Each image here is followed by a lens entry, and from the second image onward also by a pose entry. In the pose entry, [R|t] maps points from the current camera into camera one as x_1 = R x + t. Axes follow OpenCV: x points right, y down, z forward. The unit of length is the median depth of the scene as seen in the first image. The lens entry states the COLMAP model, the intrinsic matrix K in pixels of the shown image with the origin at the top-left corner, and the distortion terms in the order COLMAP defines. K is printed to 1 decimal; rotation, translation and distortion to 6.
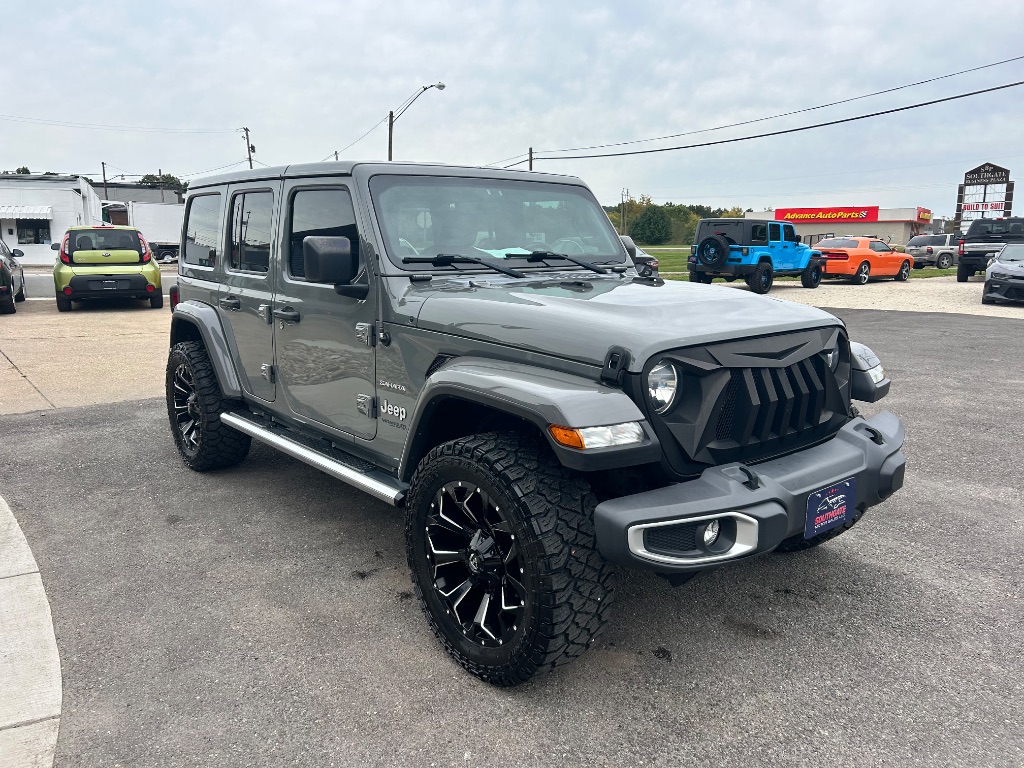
lens RADIAL K [[756.8, 0, 498.9], [0, 756.8, 380.0], [0, 0, 1]] dist [0.050468, -0.051487]
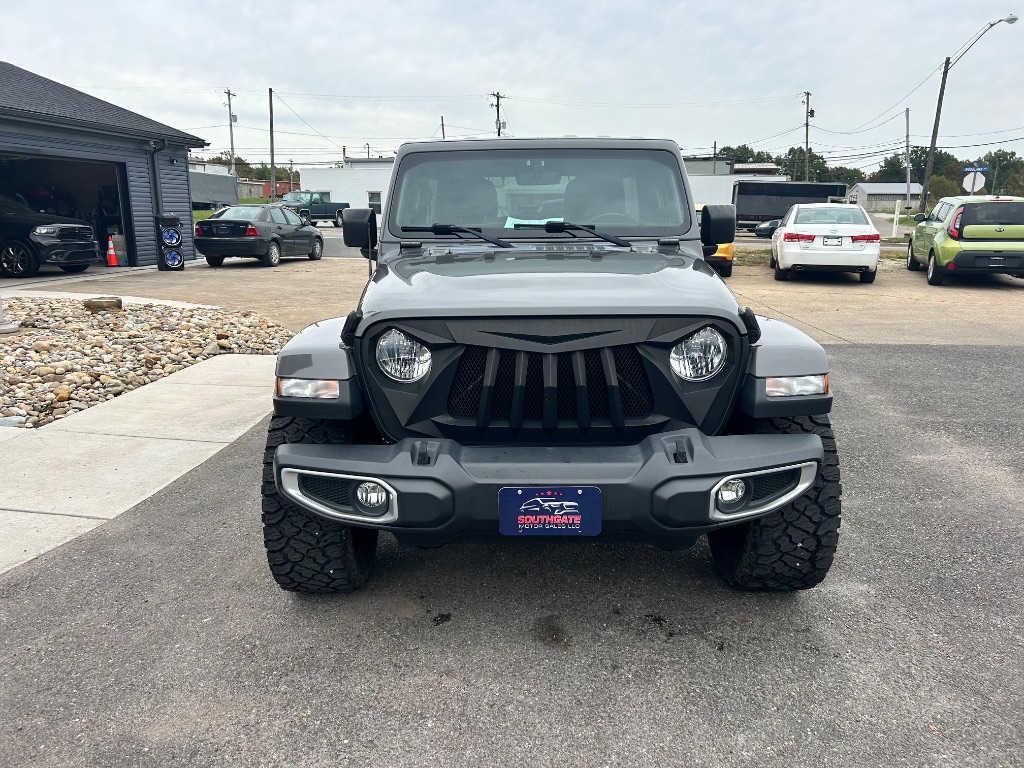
lens RADIAL K [[762.7, 0, 508.5], [0, 762.7, 373.6], [0, 0, 1]] dist [0.094814, -0.148107]
pose [[0.774915, 0.130686, -0.618408, 0.857662], [-0.110202, 0.991341, 0.071405, -0.049408], [0.622385, 0.012817, 0.782607, 0.236877]]
